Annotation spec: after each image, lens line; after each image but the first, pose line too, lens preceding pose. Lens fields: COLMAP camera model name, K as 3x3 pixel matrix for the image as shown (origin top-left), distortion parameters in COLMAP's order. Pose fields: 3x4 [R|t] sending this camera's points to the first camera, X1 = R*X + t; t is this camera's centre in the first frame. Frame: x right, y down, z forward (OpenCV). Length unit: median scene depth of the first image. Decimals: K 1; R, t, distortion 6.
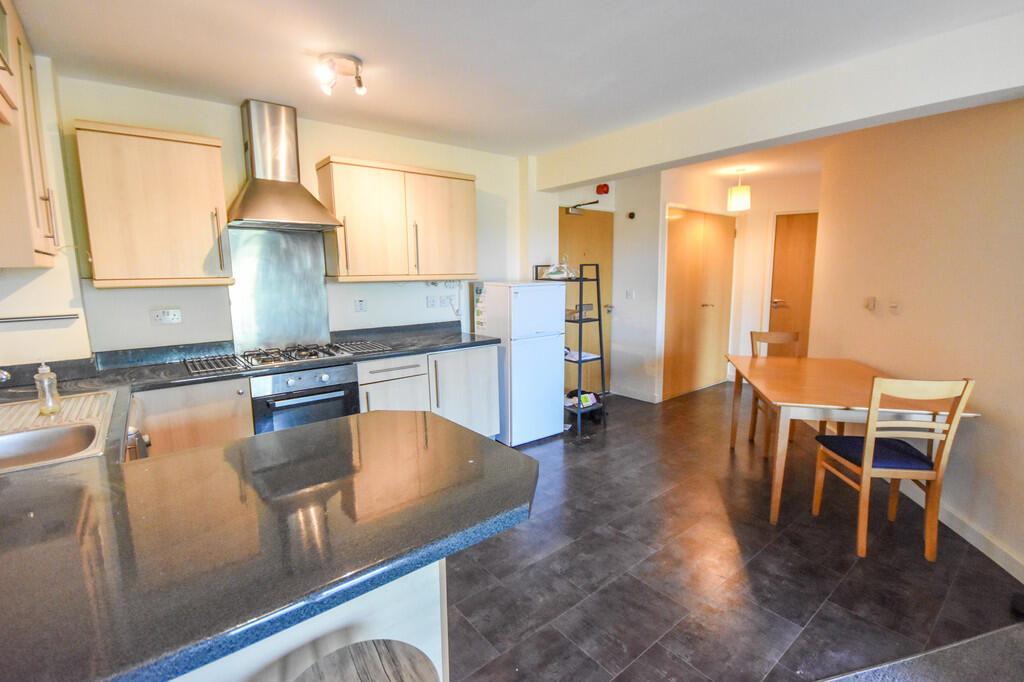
lens RADIAL K [[463.4, 0, 509.9], [0, 463.4, 337.4], [0, 0, 1]] dist [-0.000984, 0.000015]
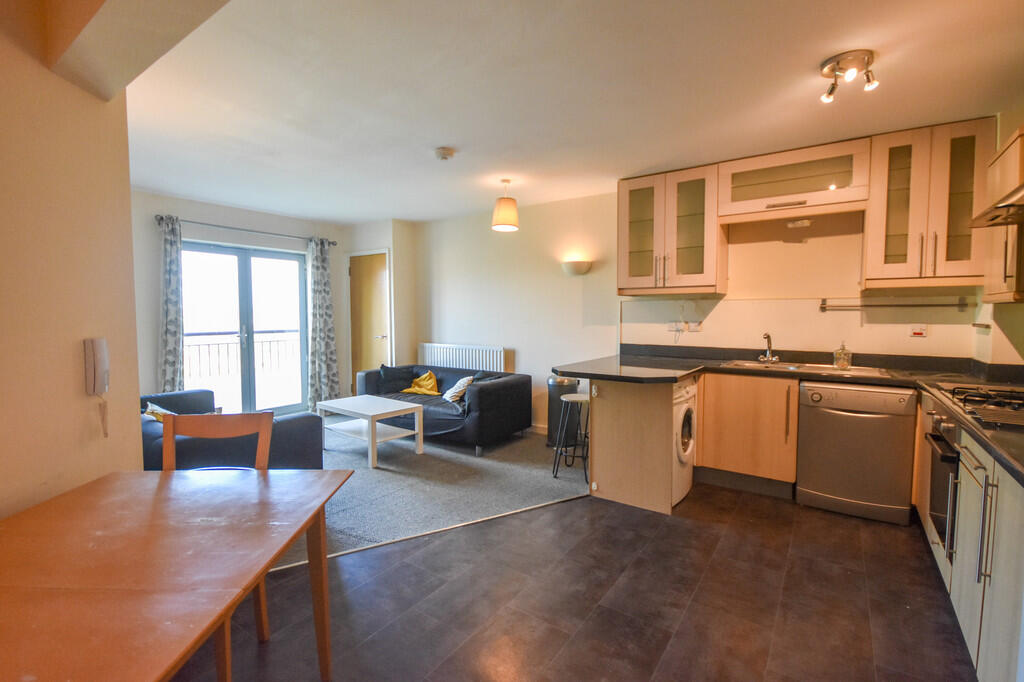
lens RADIAL K [[476.5, 0, 512.0], [0, 476.5, 341.0], [0, 0, 1]] dist [-0.002675, -0.000003]
pose [[-0.962745, 0.025901, -0.269166, 0.427993], [-0.029438, 0.979447, 0.199543, -0.167929], [0.268802, 0.200033, -0.942195, 1.430738]]
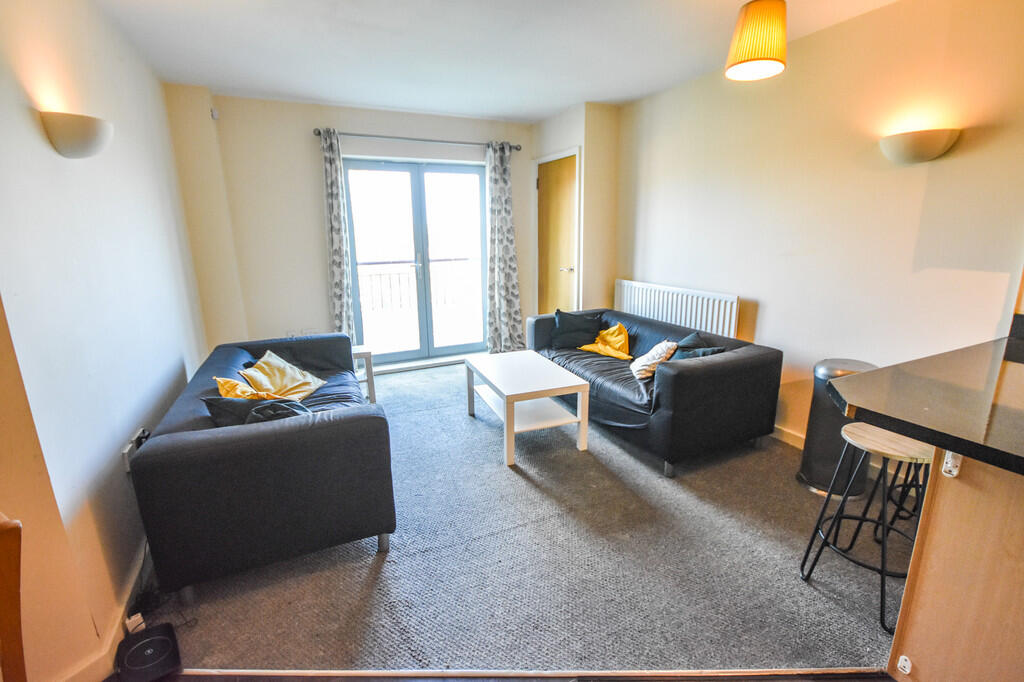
lens RADIAL K [[463.4, 0, 509.9], [0, 463.4, 337.4], [0, 0, 1]] dist [-0.000984, 0.000015]
pose [[-0.969721, -0.033137, 0.241955, 0.230048], [0.057963, 0.931212, 0.359840, -0.116378], [-0.237236, 0.362969, -0.901095, 0.875955]]
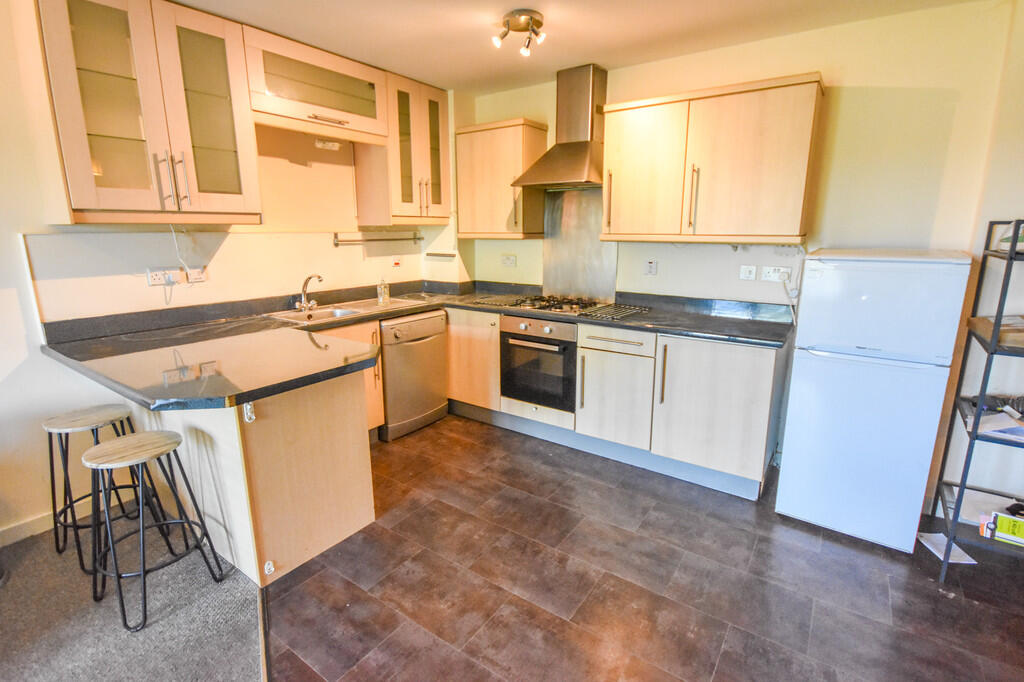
lens RADIAL K [[485.4, 0, 512.4], [0, 485.4, 339.0], [0, 0, 1]] dist [-0.003106, -0.000221]
pose [[0.276782, 0.222521, -0.934813, 0.595961], [-0.142069, 0.971604, 0.189215, -0.087645], [0.950373, 0.080437, 0.300536, 0.559385]]
